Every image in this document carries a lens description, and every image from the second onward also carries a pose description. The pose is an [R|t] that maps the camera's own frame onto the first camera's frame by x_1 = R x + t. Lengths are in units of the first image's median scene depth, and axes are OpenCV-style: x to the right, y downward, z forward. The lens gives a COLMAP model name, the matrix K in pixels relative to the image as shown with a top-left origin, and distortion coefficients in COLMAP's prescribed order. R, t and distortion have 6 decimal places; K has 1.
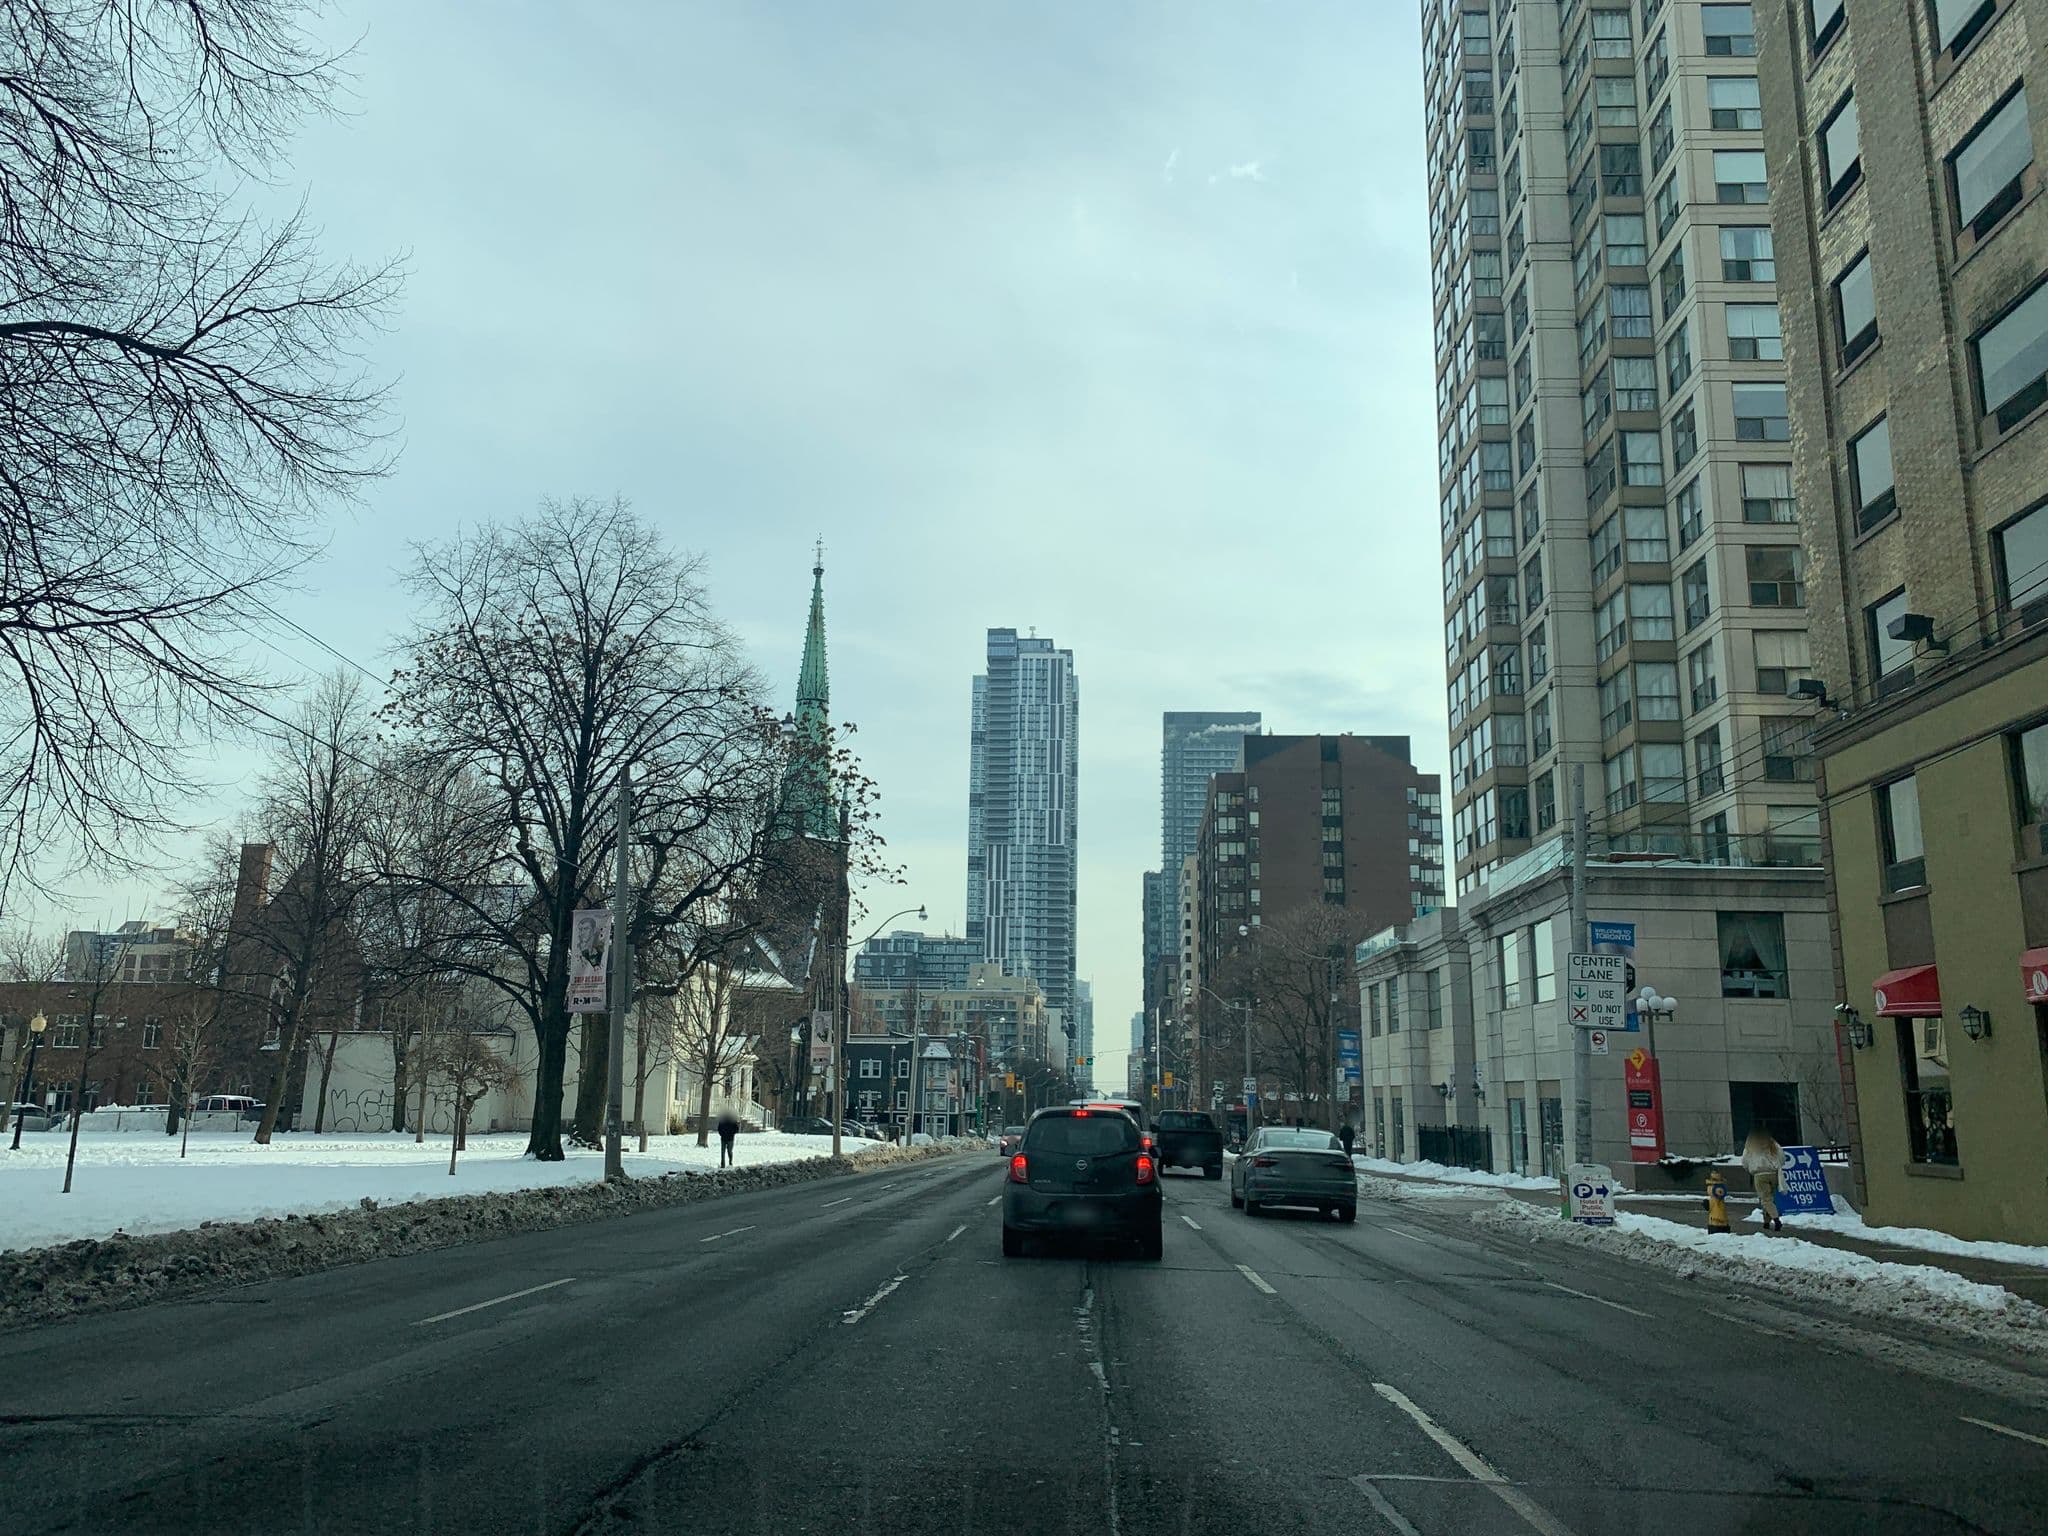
lens RADIAL K [[1544.9, 0, 1060.7], [0, 1544.9, 767.4], [0, 0, 1]] dist [0.099111, 0.002643]
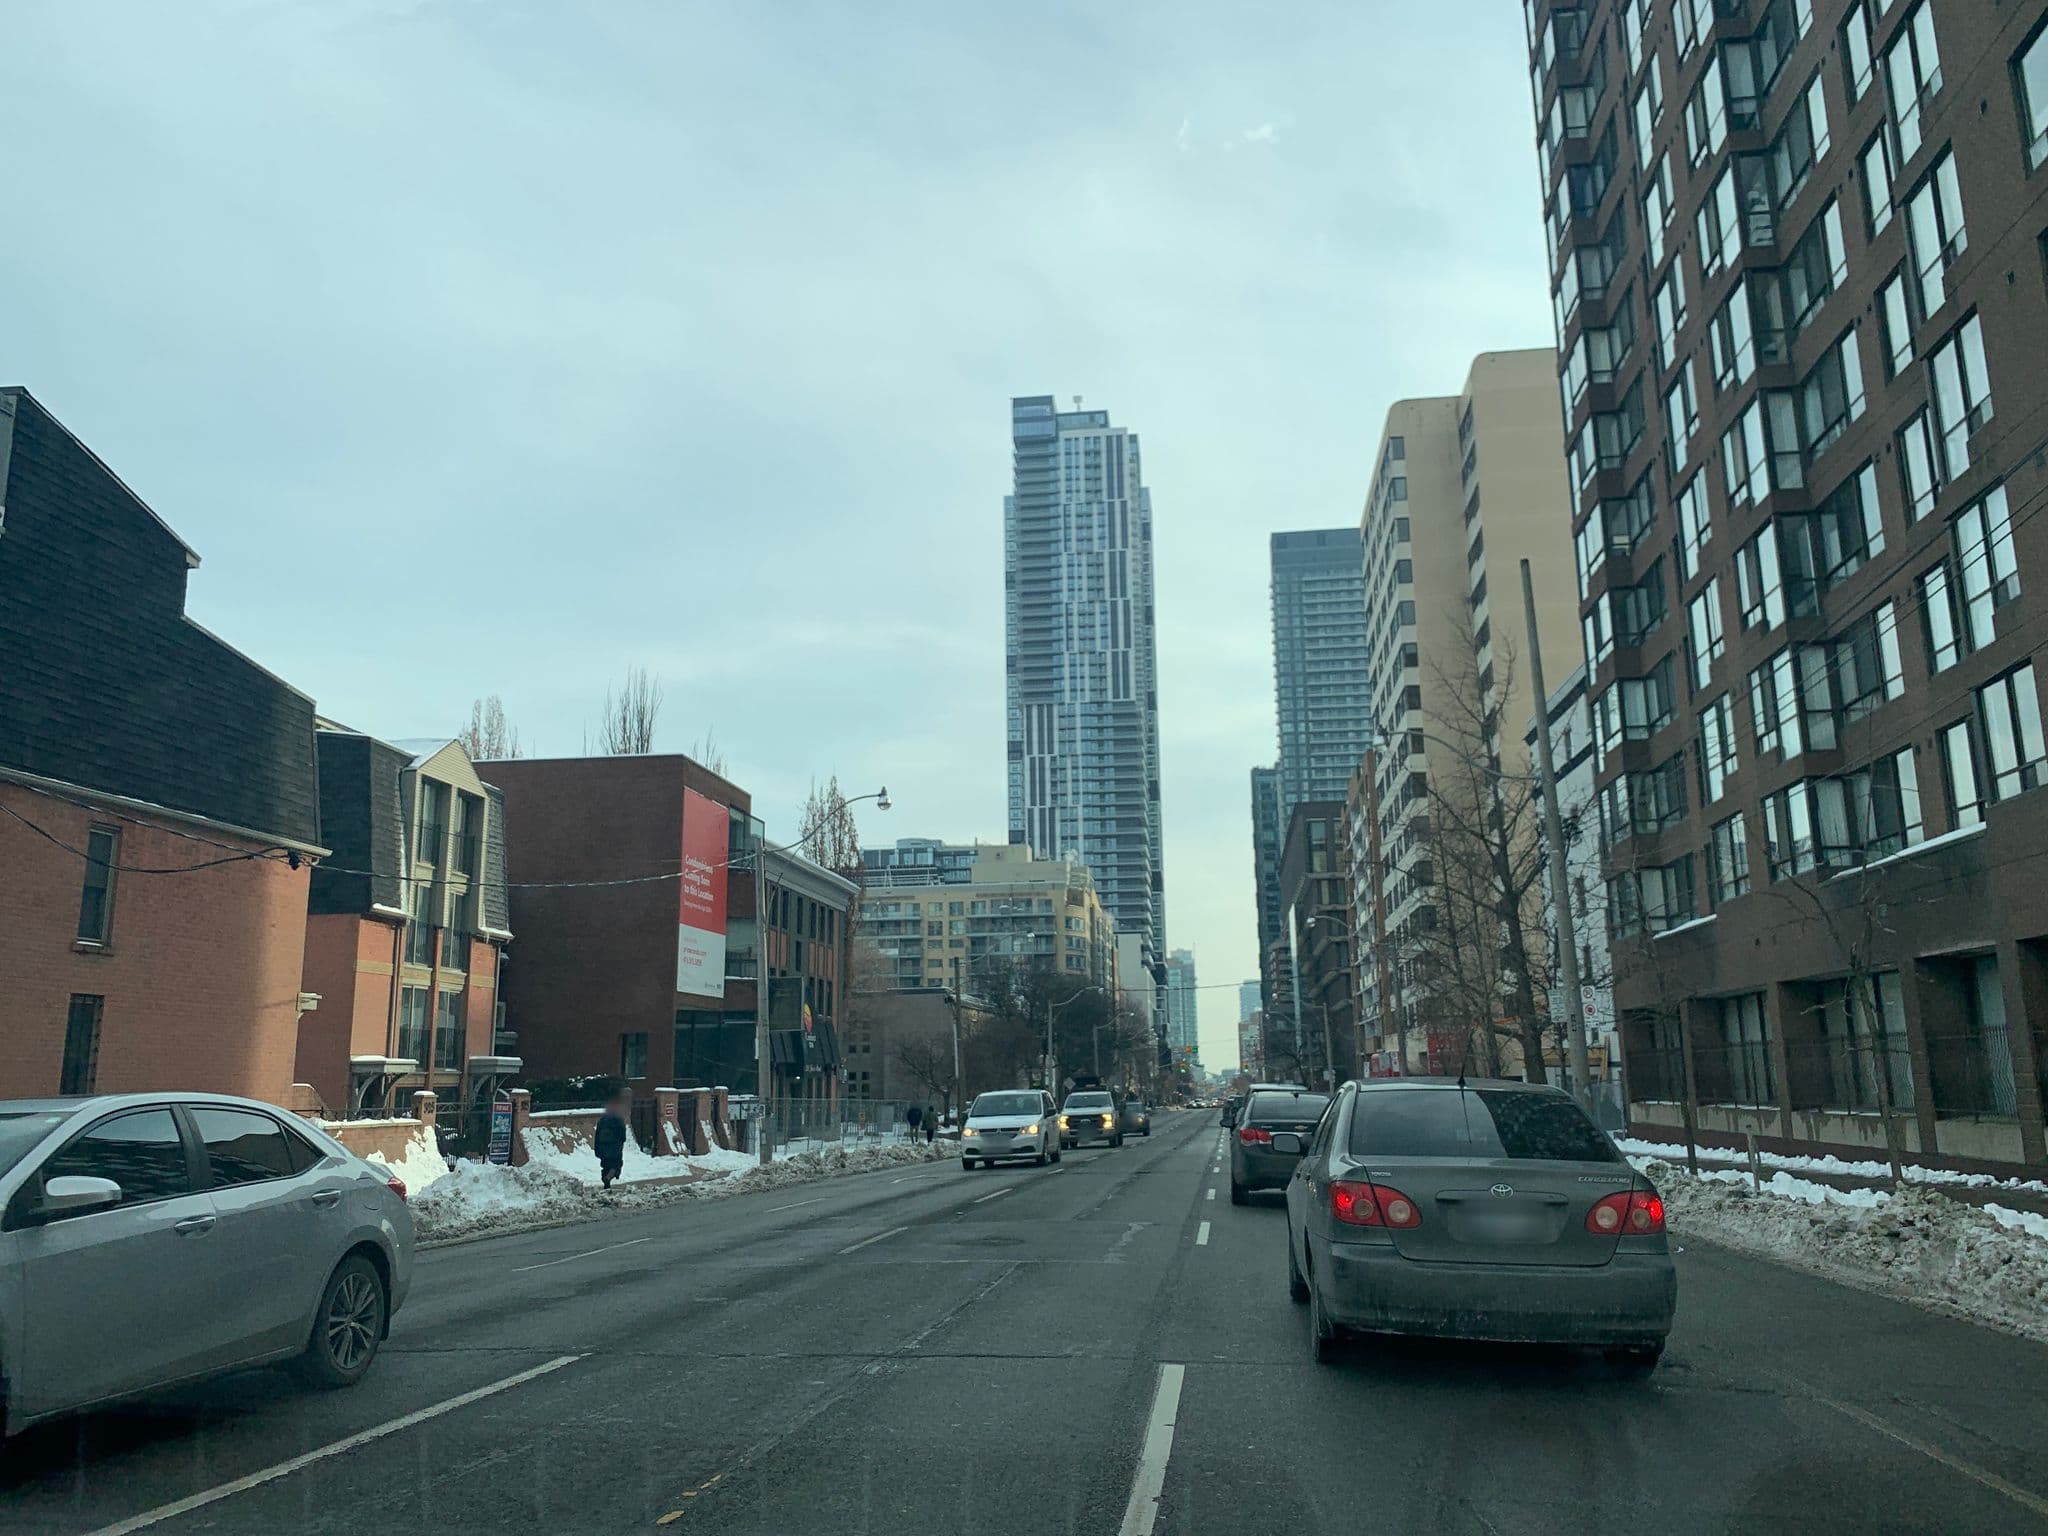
lens RADIAL K [[1538.0, 0, 1024.0], [0, 1538.0, 768.0], [0, 0, 1]] dist [0.080401, 0.000994]
pose [[0.995491, -0.045372, -0.083296, 0.008356], [0.046079, 0.998916, 0.006583, 0.071978], [0.082907, -0.010392, 0.996503, 0.309949]]
